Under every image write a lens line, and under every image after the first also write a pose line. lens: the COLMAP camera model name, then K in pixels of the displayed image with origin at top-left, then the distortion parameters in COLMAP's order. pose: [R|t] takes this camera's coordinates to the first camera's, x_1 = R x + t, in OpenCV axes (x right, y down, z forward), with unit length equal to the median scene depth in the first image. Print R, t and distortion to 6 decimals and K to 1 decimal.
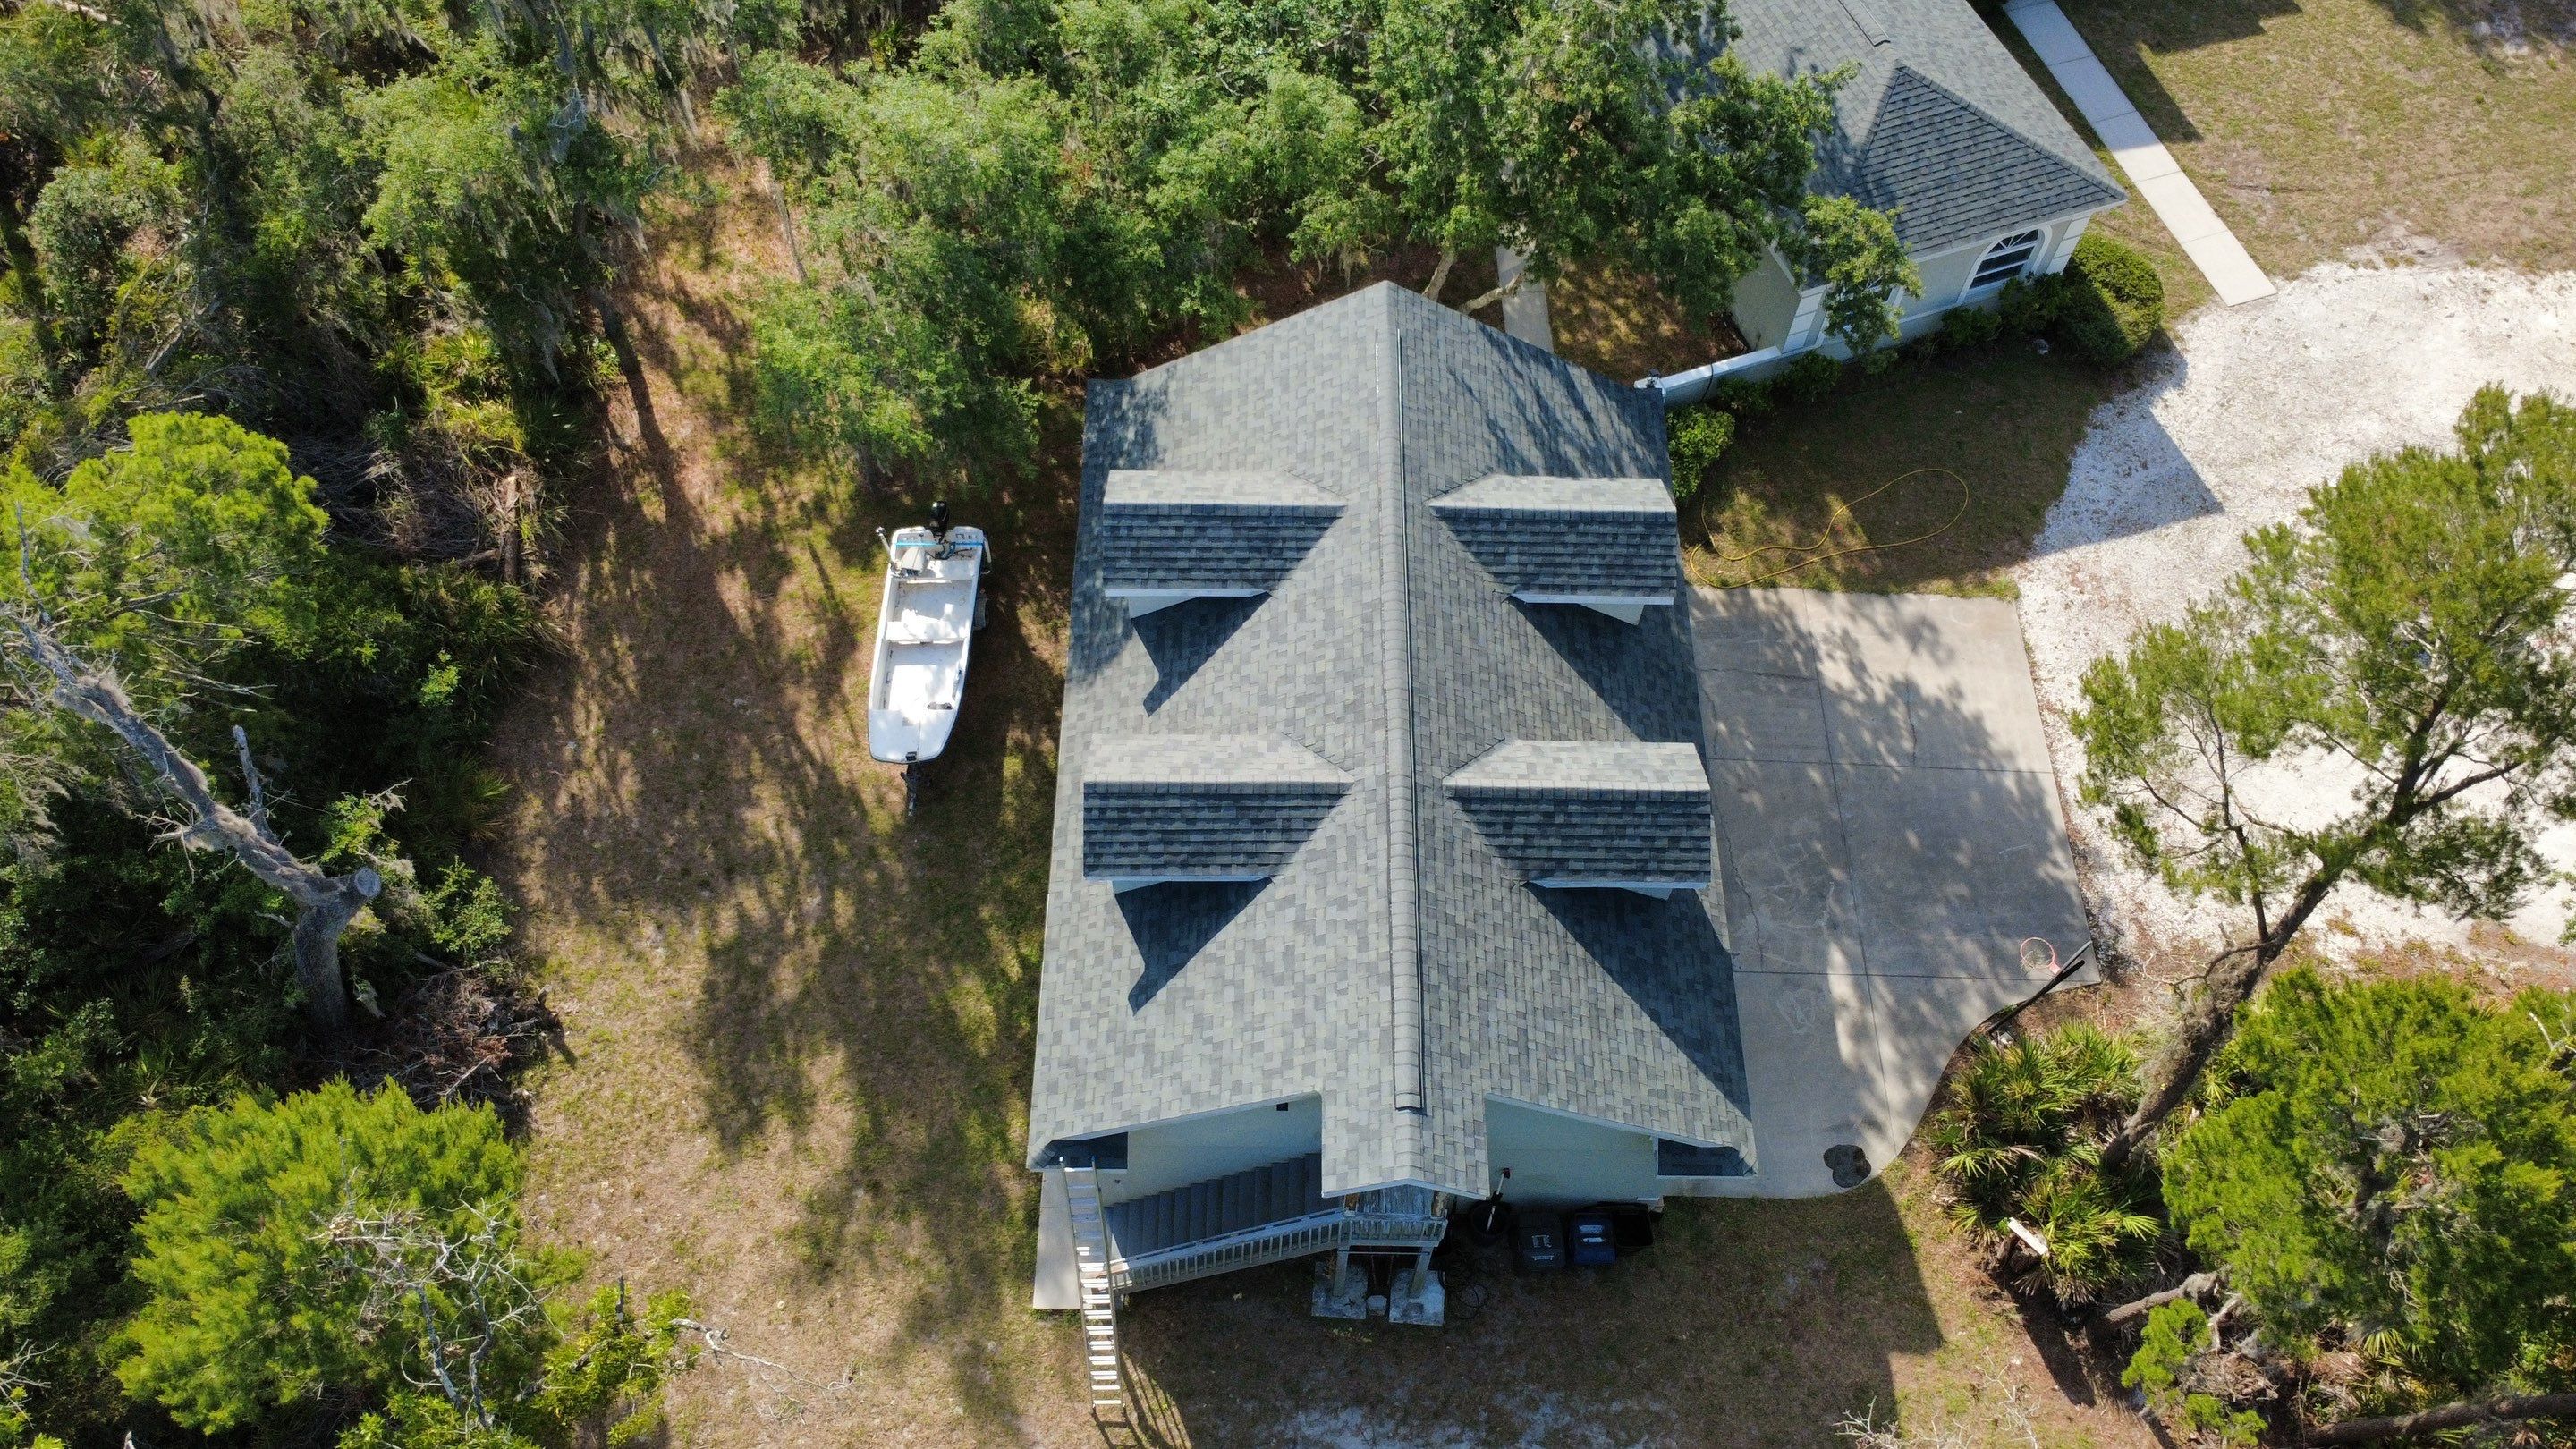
lens RADIAL K [[1870.2, 0, 1290.5], [0, 1870.2, 724.9], [0, 0, 1]] dist [-0.003774, 0.005571]
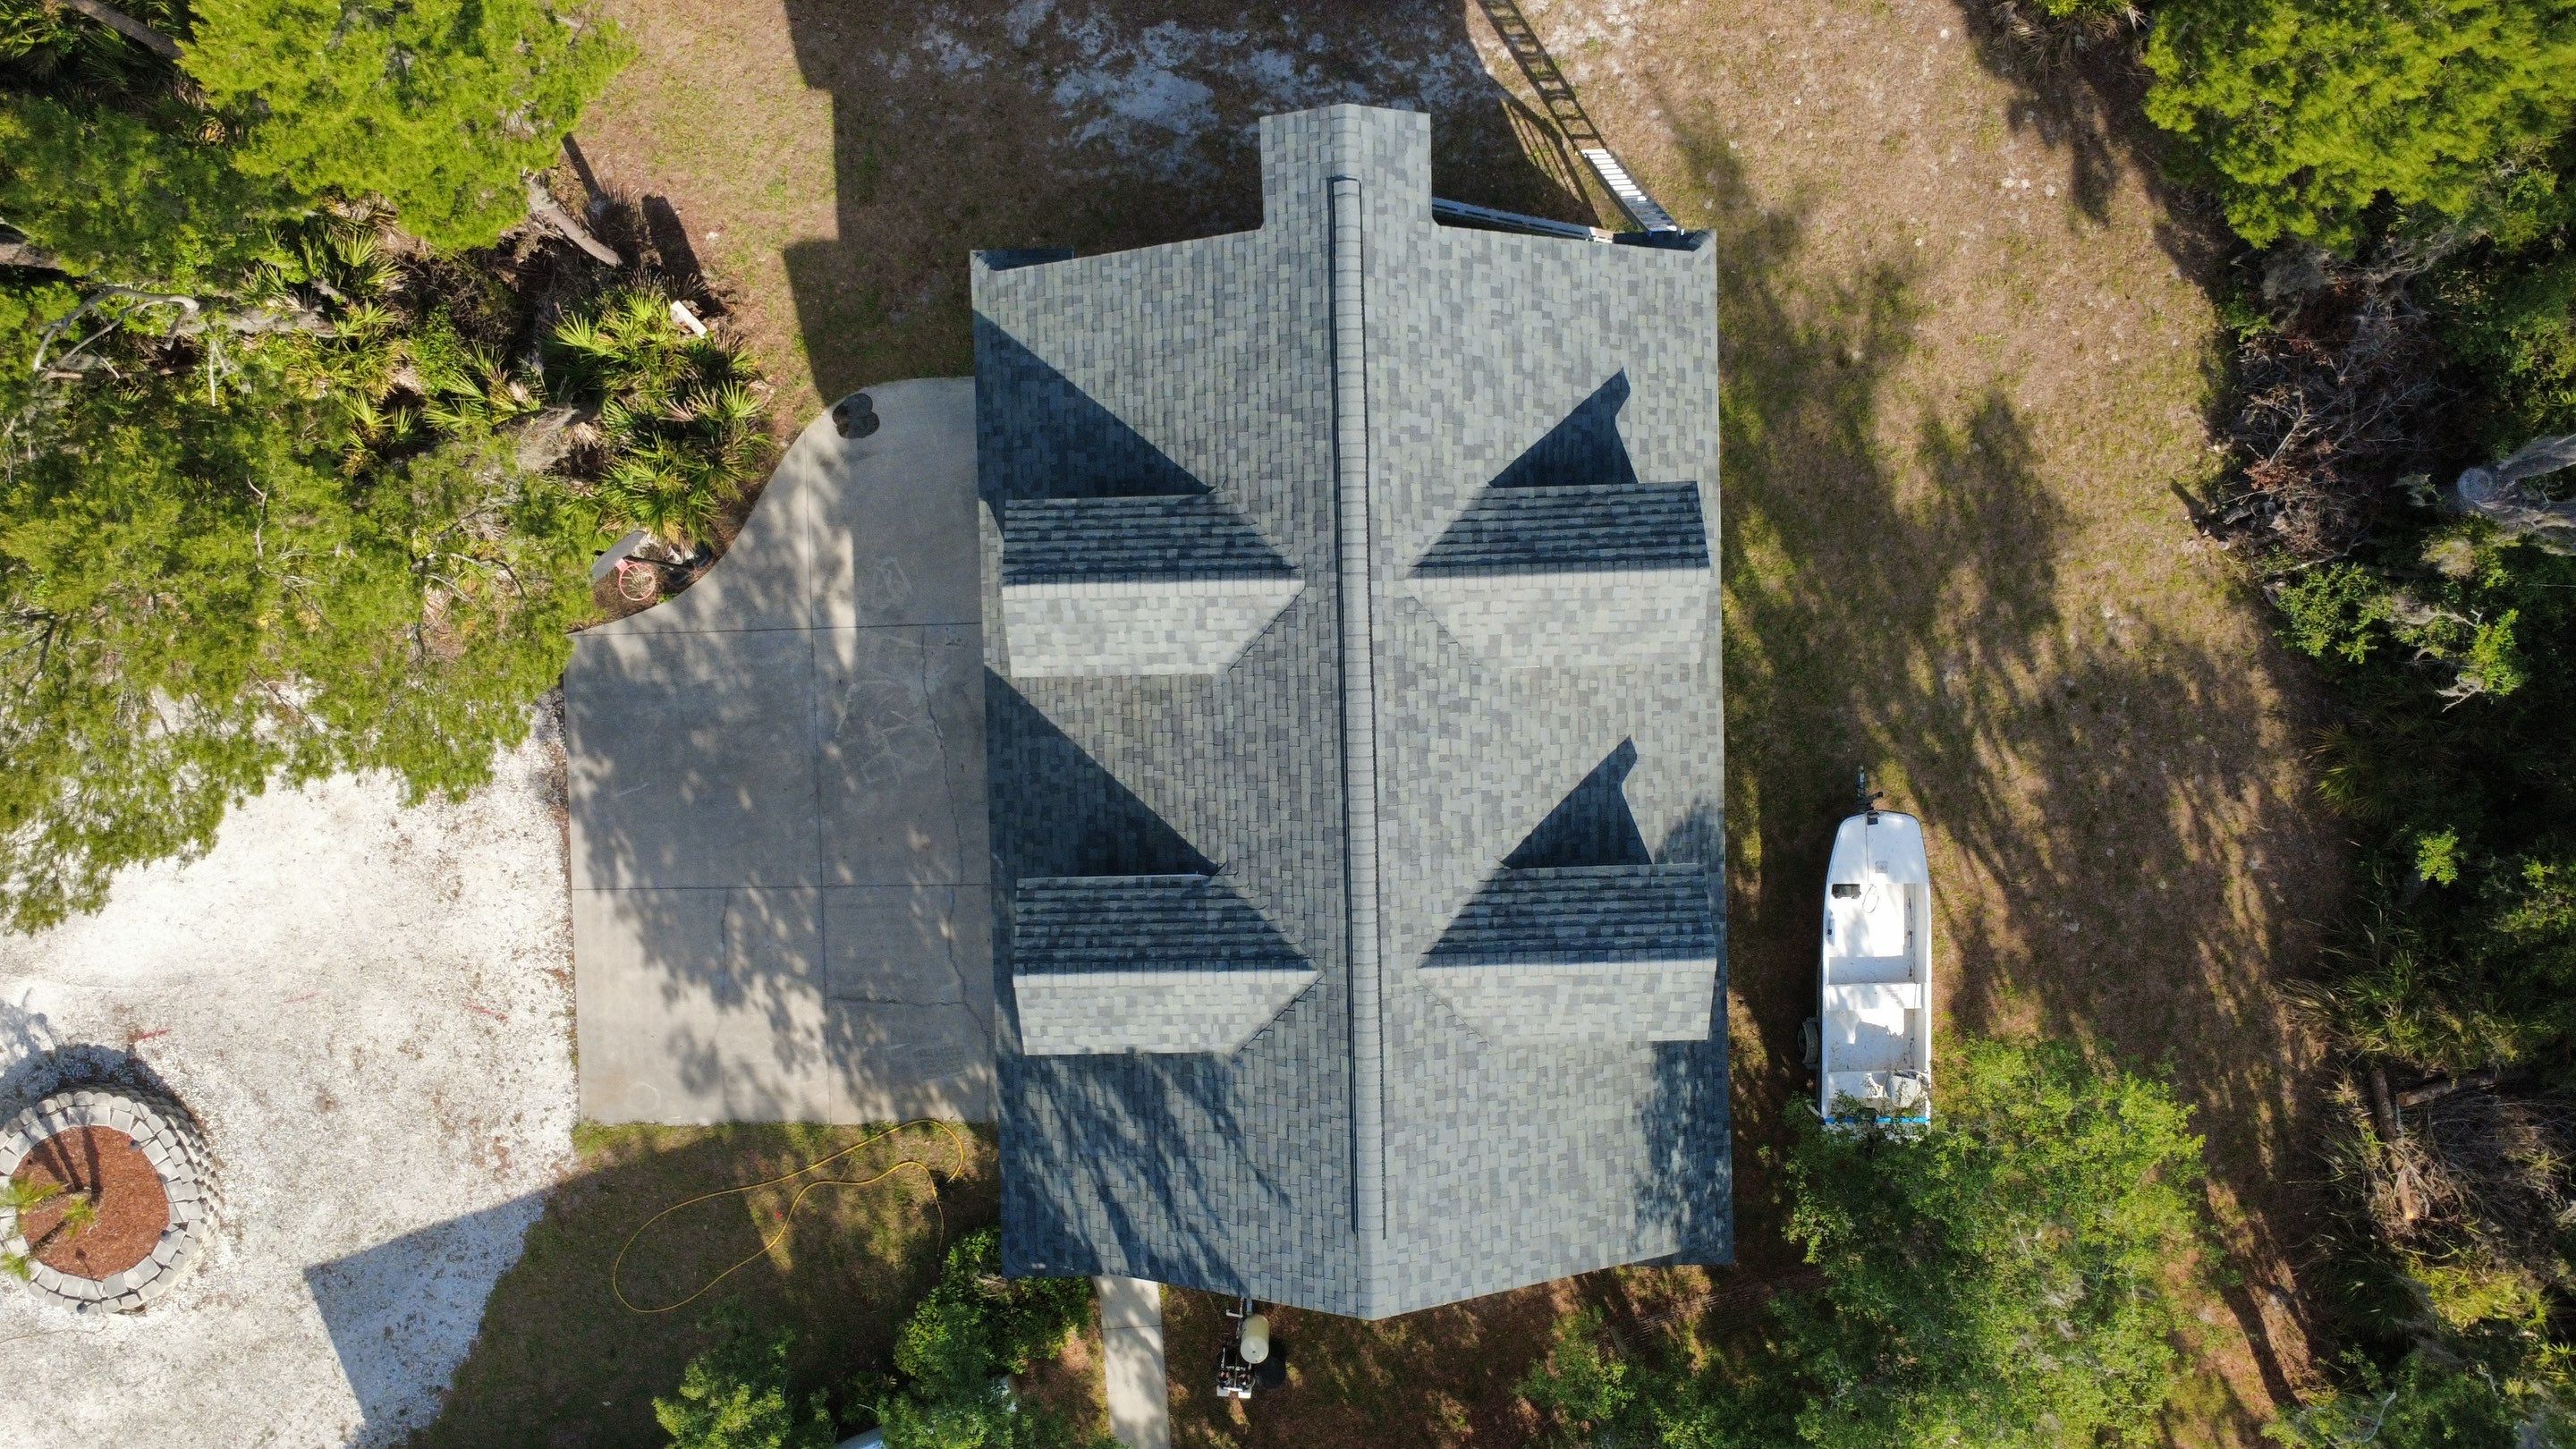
lens RADIAL K [[1870.2, 0, 1287.3], [0, 1870.2, 722.5], [0, 0, 1]] dist [-0.003774, 0.005571]
pose [[-0.999503, 0.031410, -0.002580, 0.075718], [-0.028871, -0.879736, 0.474585, -0.361071], [0.012637, 0.474424, 0.880206, 0.204449]]
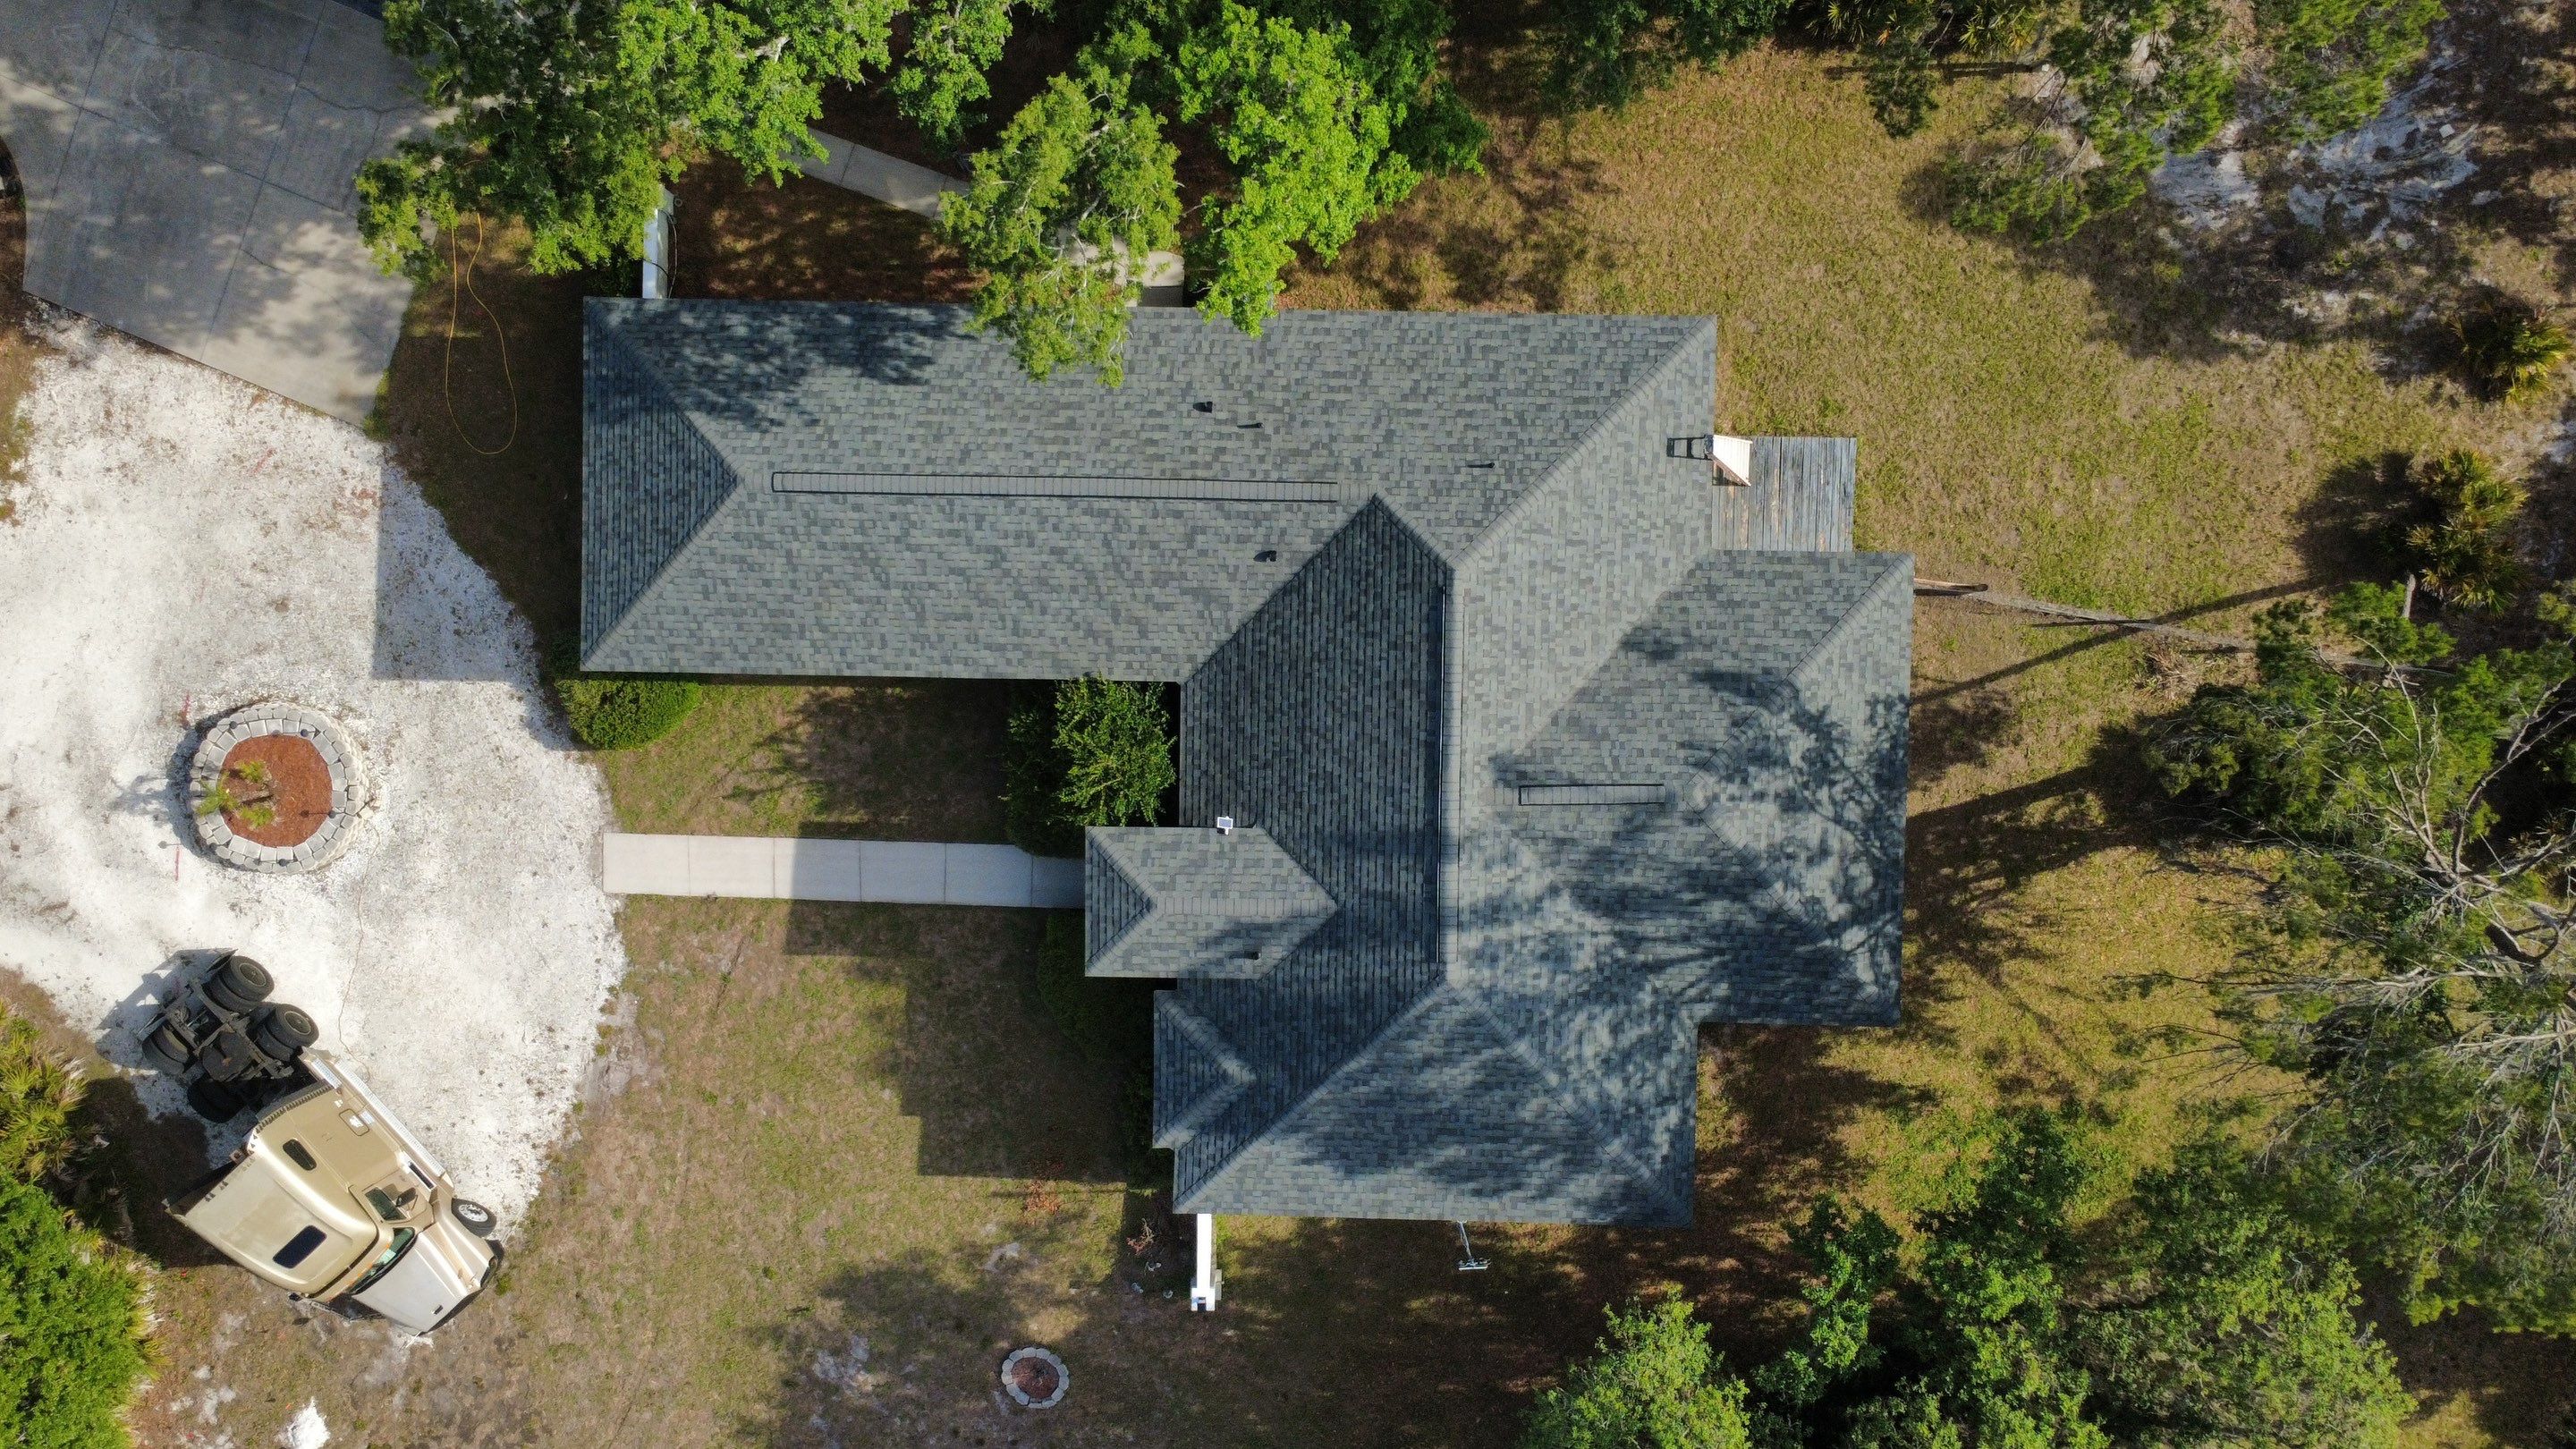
lens RADIAL K [[1870.2, 0, 1283.1], [0, 1870.2, 720.2], [0, 0, 1]] dist [-0.003774, 0.005571]
pose [[-0.368995, 0.929109, 0.024478, 0.365166], [-0.797490, -0.330029, 0.505064, -1.281423], [0.477338, 0.166845, 0.862734, 0.378129]]
